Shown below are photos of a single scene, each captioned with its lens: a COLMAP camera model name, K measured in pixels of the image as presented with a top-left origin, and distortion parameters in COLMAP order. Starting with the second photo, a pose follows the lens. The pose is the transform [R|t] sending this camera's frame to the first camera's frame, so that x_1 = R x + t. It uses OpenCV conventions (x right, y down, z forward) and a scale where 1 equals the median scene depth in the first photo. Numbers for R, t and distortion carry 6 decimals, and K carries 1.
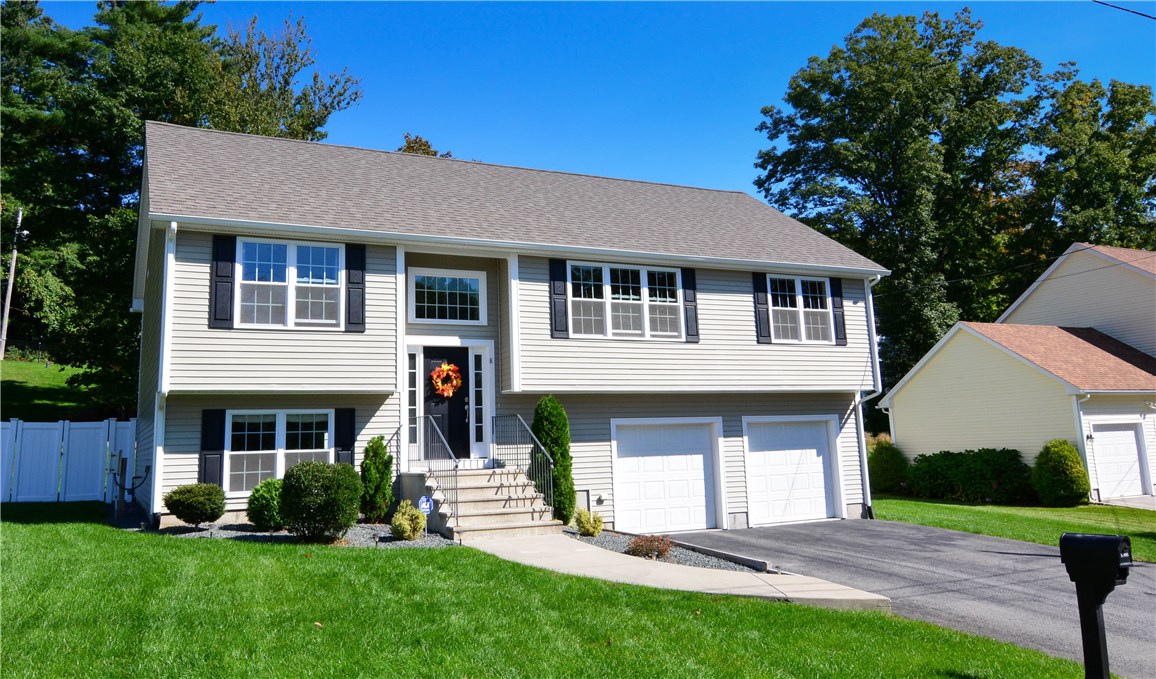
lens RADIAL K [[854.4, 0, 578.2], [0, 854.4, 314.1], [0, 0, 1]] dist [0.068863, 0.000459]
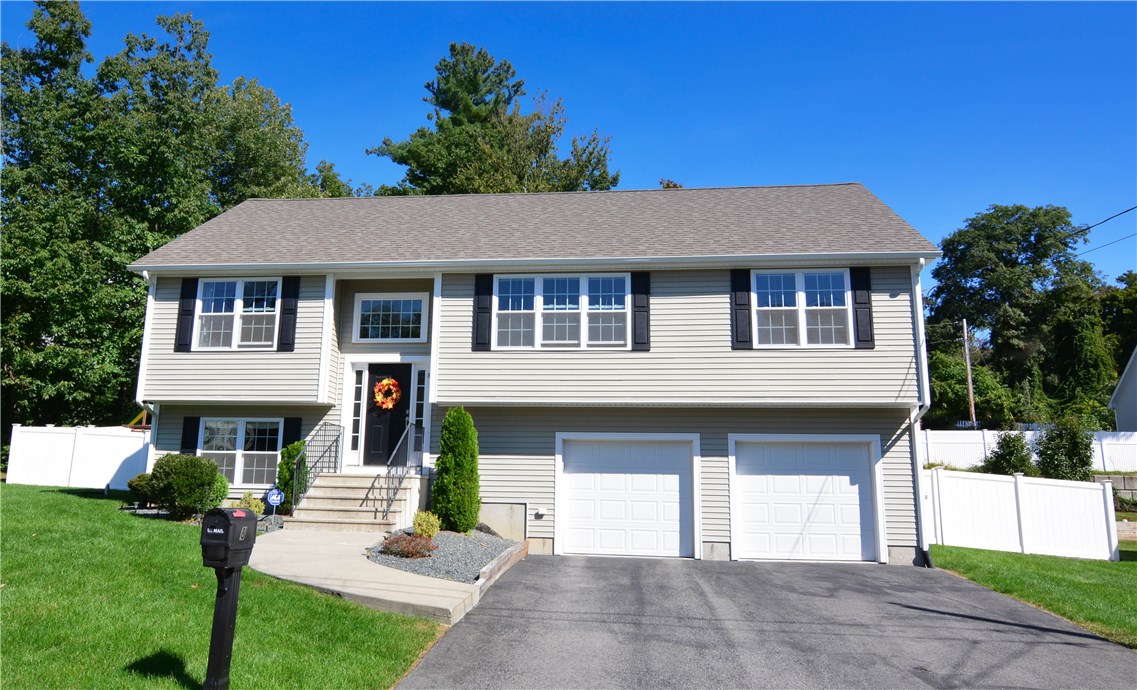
lens RADIAL K [[784.6, 0, 568.5], [0, 784.6, 345.0], [0, 0, 1]] dist [0.044934, -0.000693]
pose [[0.847737, -0.035460, -0.529231, 0.529397], [0.042538, 0.999094, 0.001198, 0.022185], [0.528709, -0.023528, 0.848477, 0.252320]]
